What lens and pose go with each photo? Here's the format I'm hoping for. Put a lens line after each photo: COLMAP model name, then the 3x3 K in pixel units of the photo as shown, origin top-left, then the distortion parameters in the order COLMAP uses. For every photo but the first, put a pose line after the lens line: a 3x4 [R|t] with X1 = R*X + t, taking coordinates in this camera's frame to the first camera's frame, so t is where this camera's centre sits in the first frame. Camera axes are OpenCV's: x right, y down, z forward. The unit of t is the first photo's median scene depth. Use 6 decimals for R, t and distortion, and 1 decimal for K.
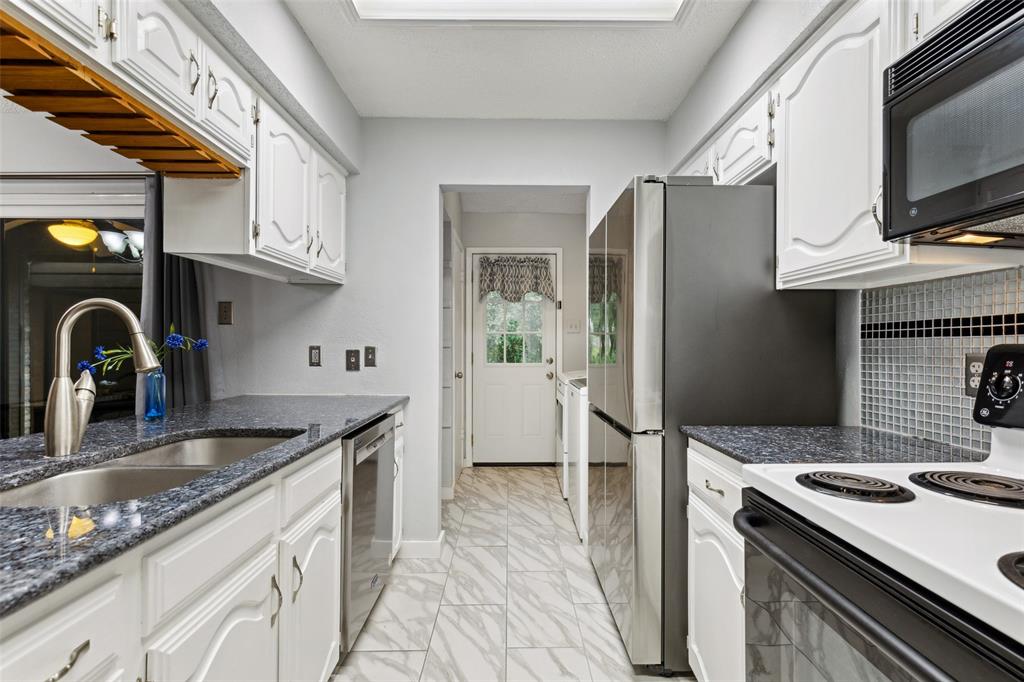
lens RADIAL K [[458.4, 0, 519.1], [0, 458.4, 343.9], [0, 0, 1]] dist [0.004522, -0.001249]
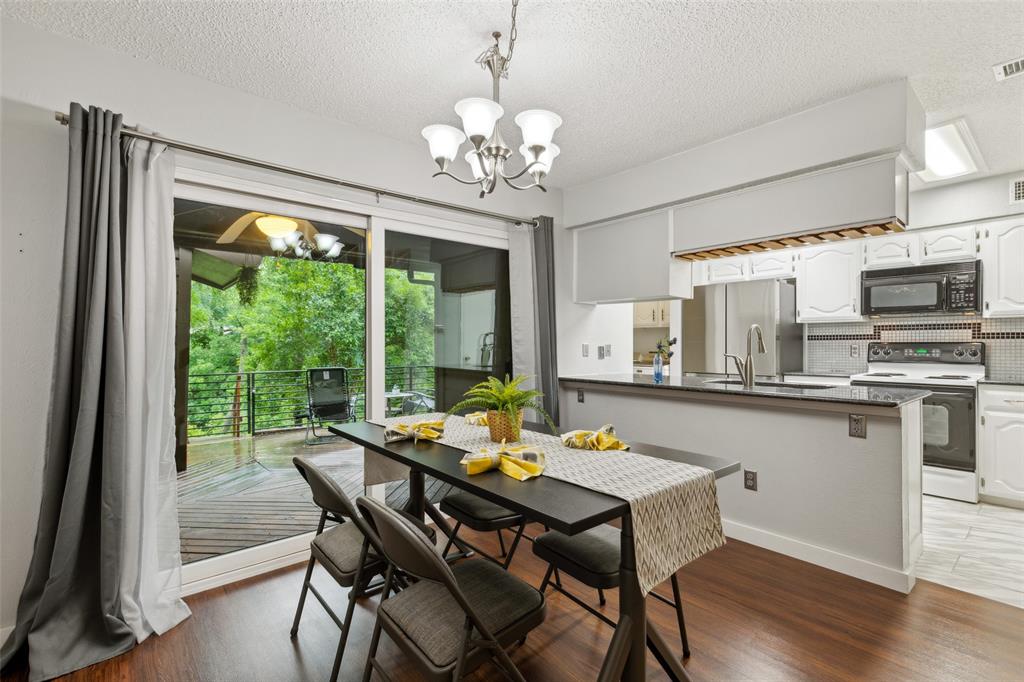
lens RADIAL K [[458.4, 0, 518.8], [0, 458.4, 340.7], [0, 0, 1]] dist [0.004522, -0.001249]
pose [[0.775932, 0.000756, 0.630816, -2.475313], [0.001703, 0.999993, -0.003294, -0.002133], [-0.630814, 0.003631, 0.775925, -0.105744]]
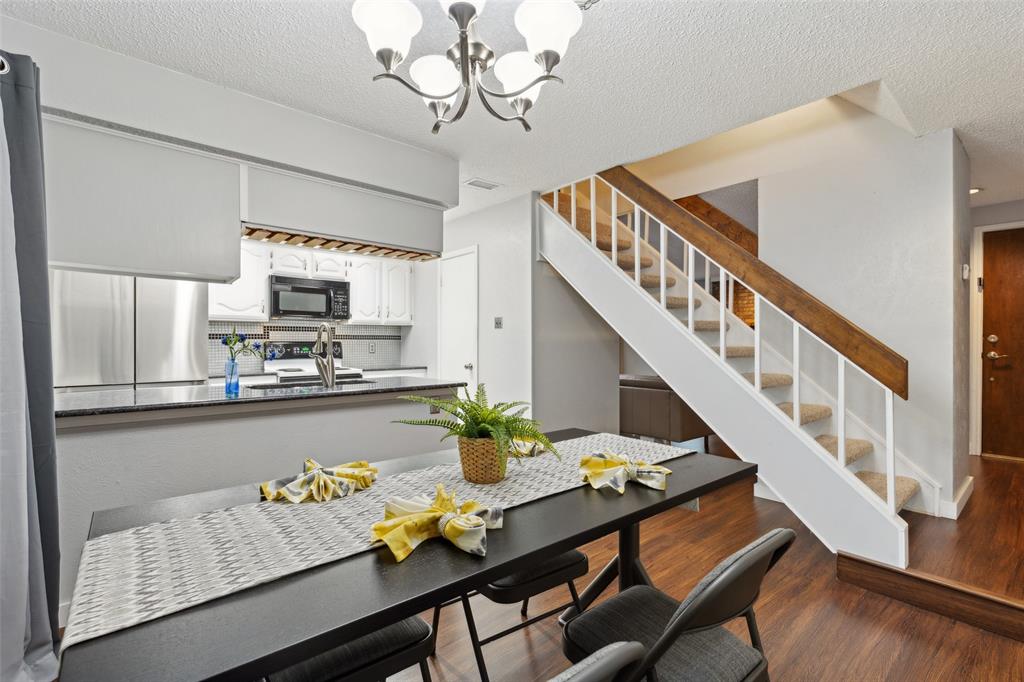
lens RADIAL K [[458.4, 0, 516.7], [0, 458.4, 343.0], [0, 0, 1]] dist [0.004522, -0.001249]
pose [[-0.623931, -0.003847, 0.781470, -2.444980], [-0.002107, 0.999993, 0.003240, -0.001040], [-0.781477, 0.000375, -0.623934, 1.194349]]
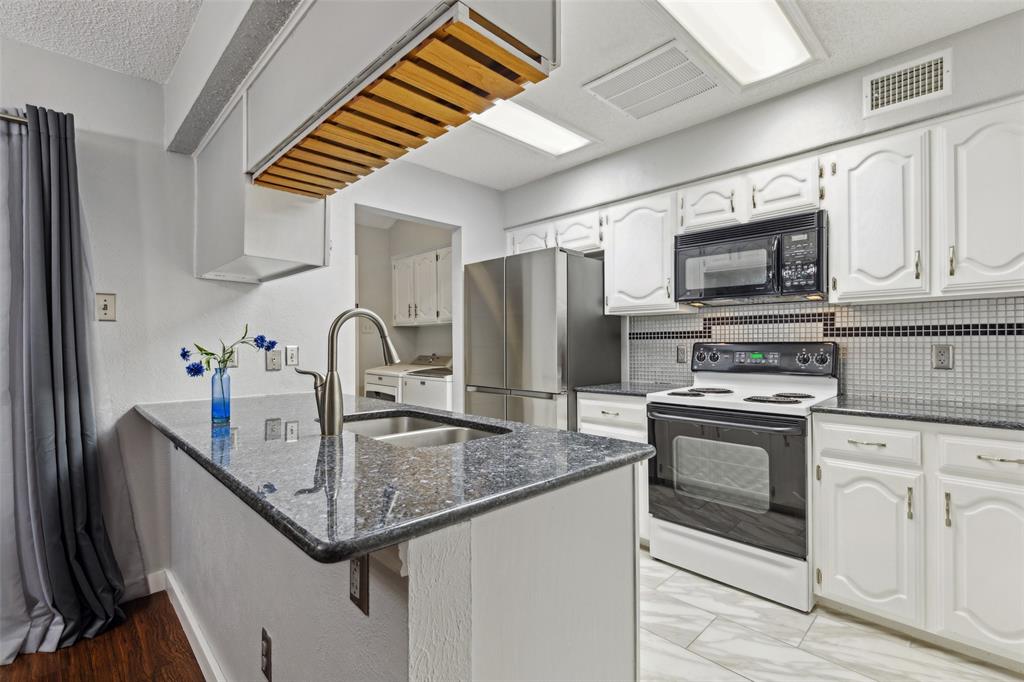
lens RADIAL K [[458.4, 0, 515.7], [0, 458.4, 340.8], [0, 0, 1]] dist [0.004522, -0.001249]
pose [[0.728400, -0.002052, 0.685149, -1.031327], [0.005303, 0.999982, -0.002643, -0.003004], [-0.685132, 0.005558, 0.728398, -0.158441]]
